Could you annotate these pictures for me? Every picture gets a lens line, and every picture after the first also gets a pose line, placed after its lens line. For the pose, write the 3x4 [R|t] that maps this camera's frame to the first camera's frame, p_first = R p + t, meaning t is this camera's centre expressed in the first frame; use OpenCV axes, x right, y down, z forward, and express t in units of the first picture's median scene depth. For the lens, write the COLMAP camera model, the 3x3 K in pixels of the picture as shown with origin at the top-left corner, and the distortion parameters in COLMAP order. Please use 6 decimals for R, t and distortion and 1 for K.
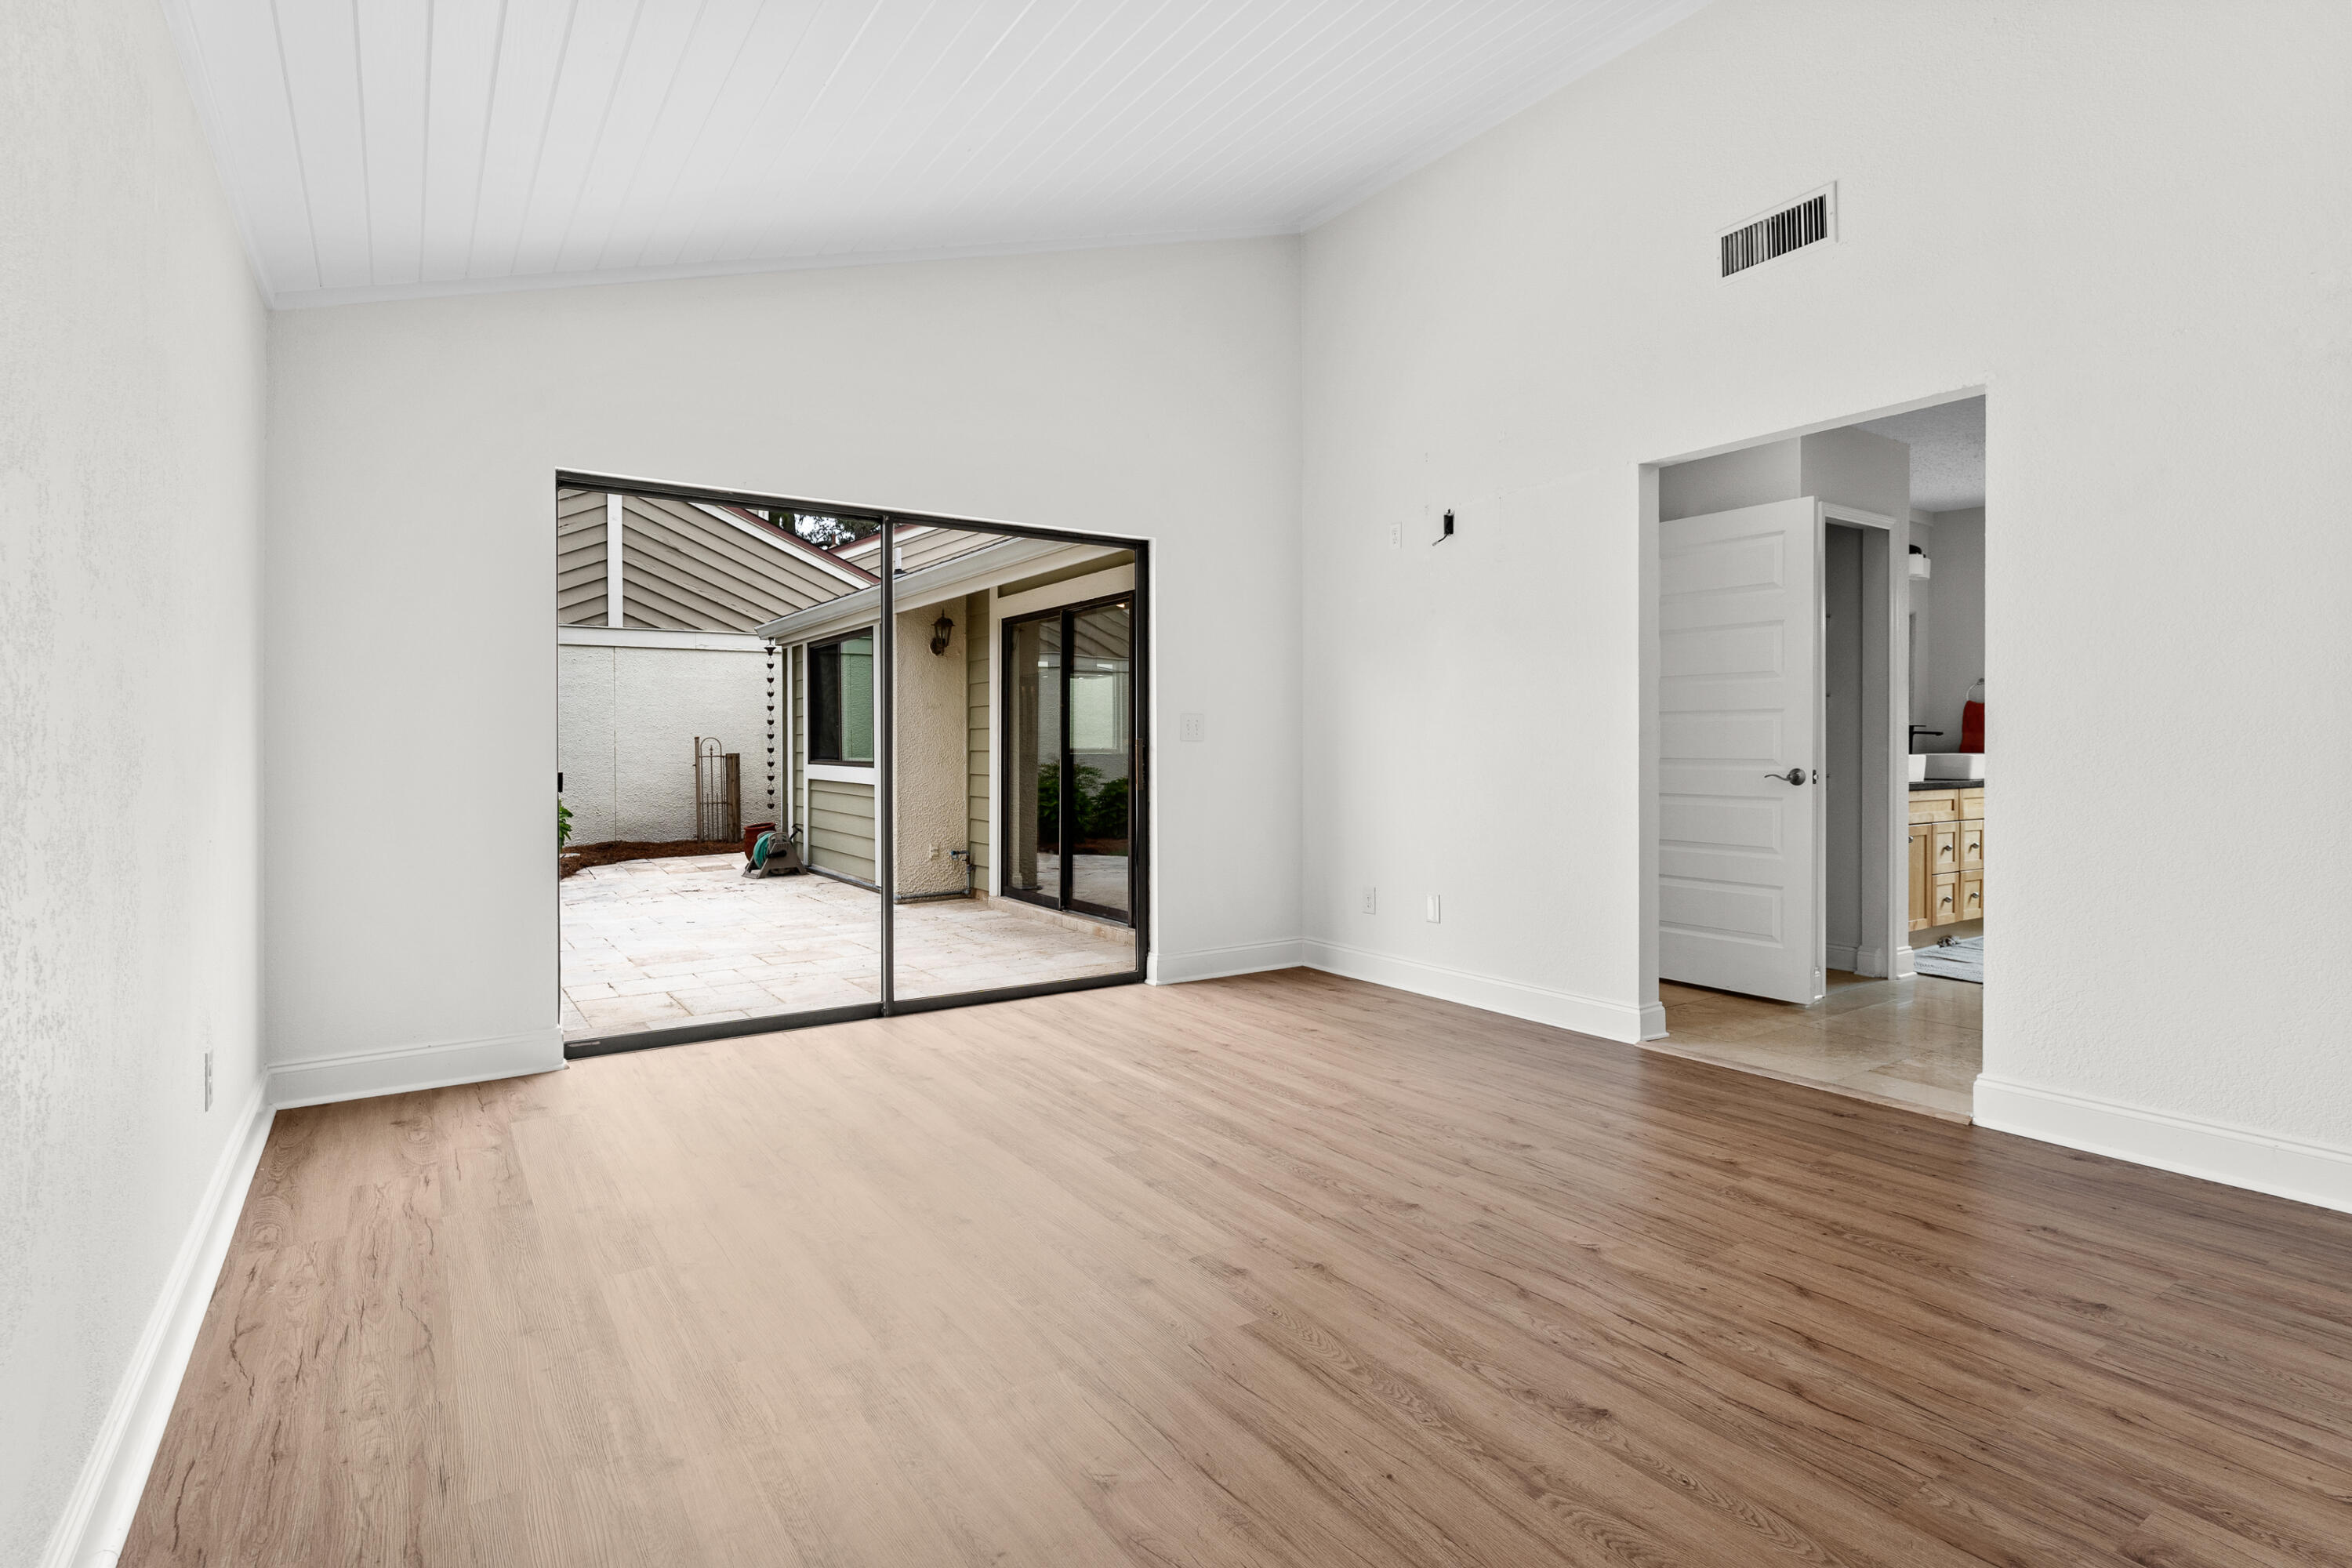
lens RADIAL K [[1166.2, 0, 1162.4], [0, 1166.2, 744.8], [0, 0, 1]] dist [-0.000776, -0.001124]
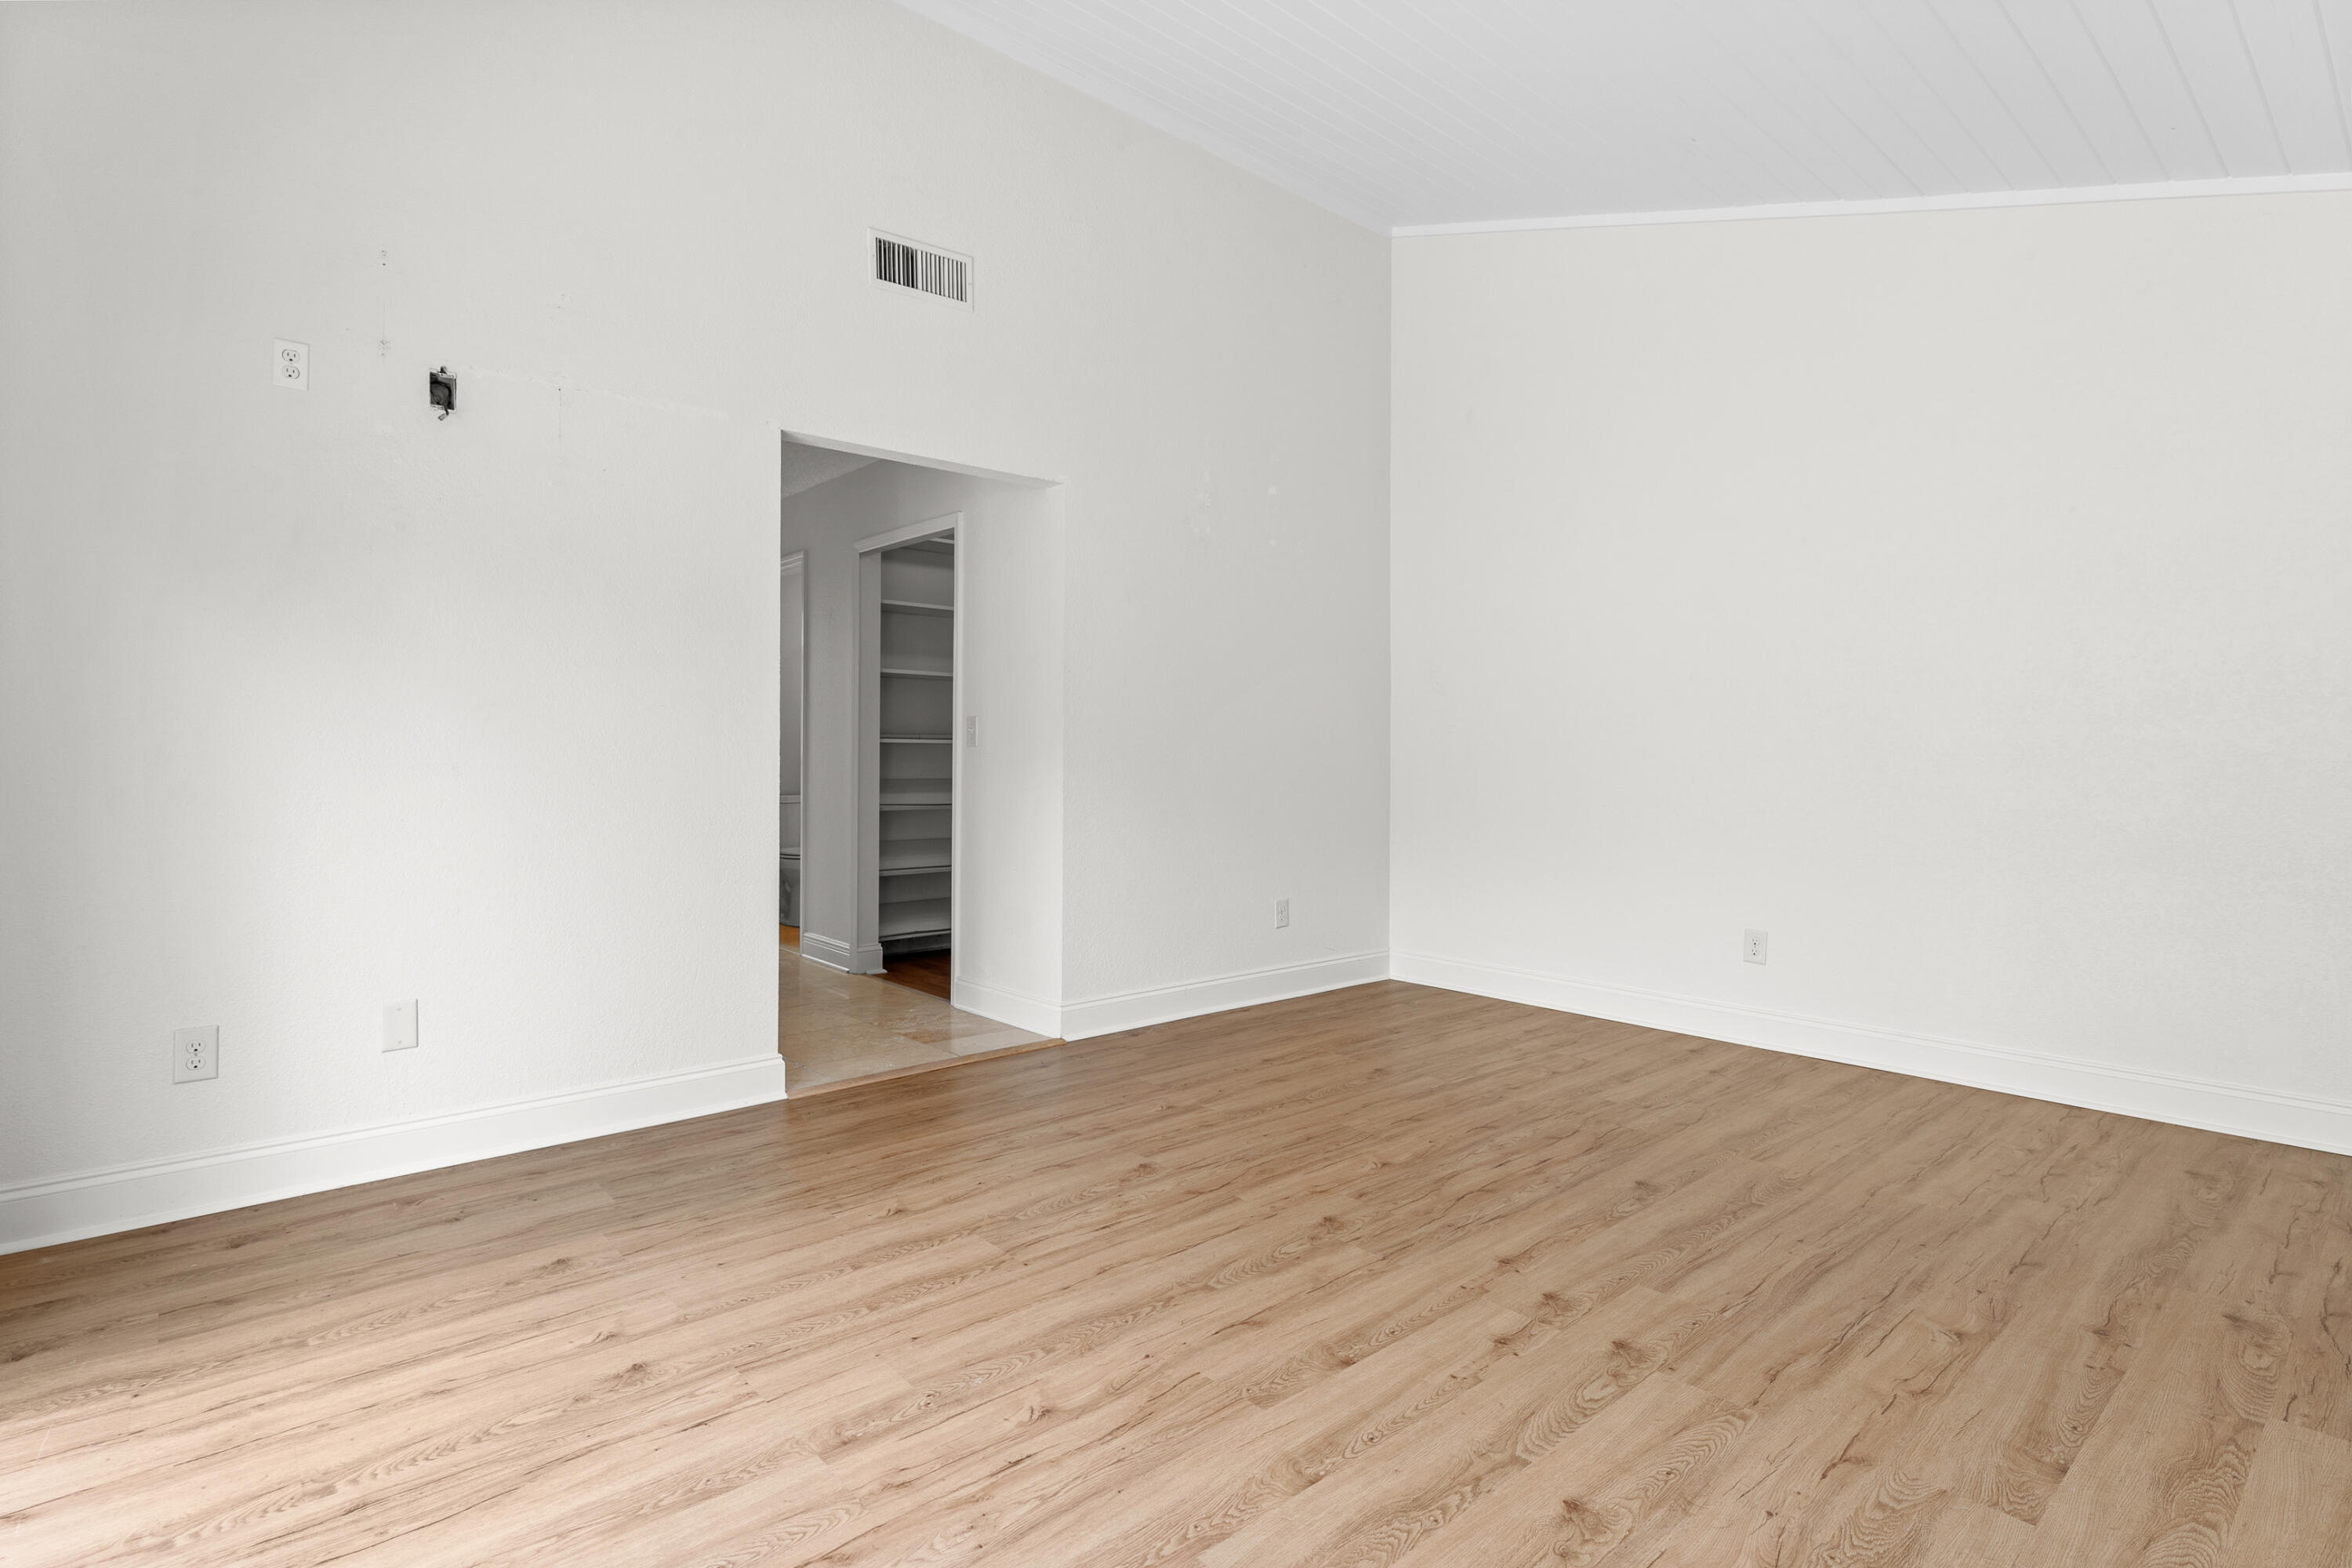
lens RADIAL K [[1139.6, 0, 1175.5], [0, 1139.6, 773.1], [0, 0, 1]] dist [-0.000145, -0.001171]
pose [[-0.139231, -0.012389, 0.990182, -0.700110], [-0.007496, 0.999906, 0.011456, 0.002585], [-0.990232, -0.005827, -0.139310, 1.218778]]
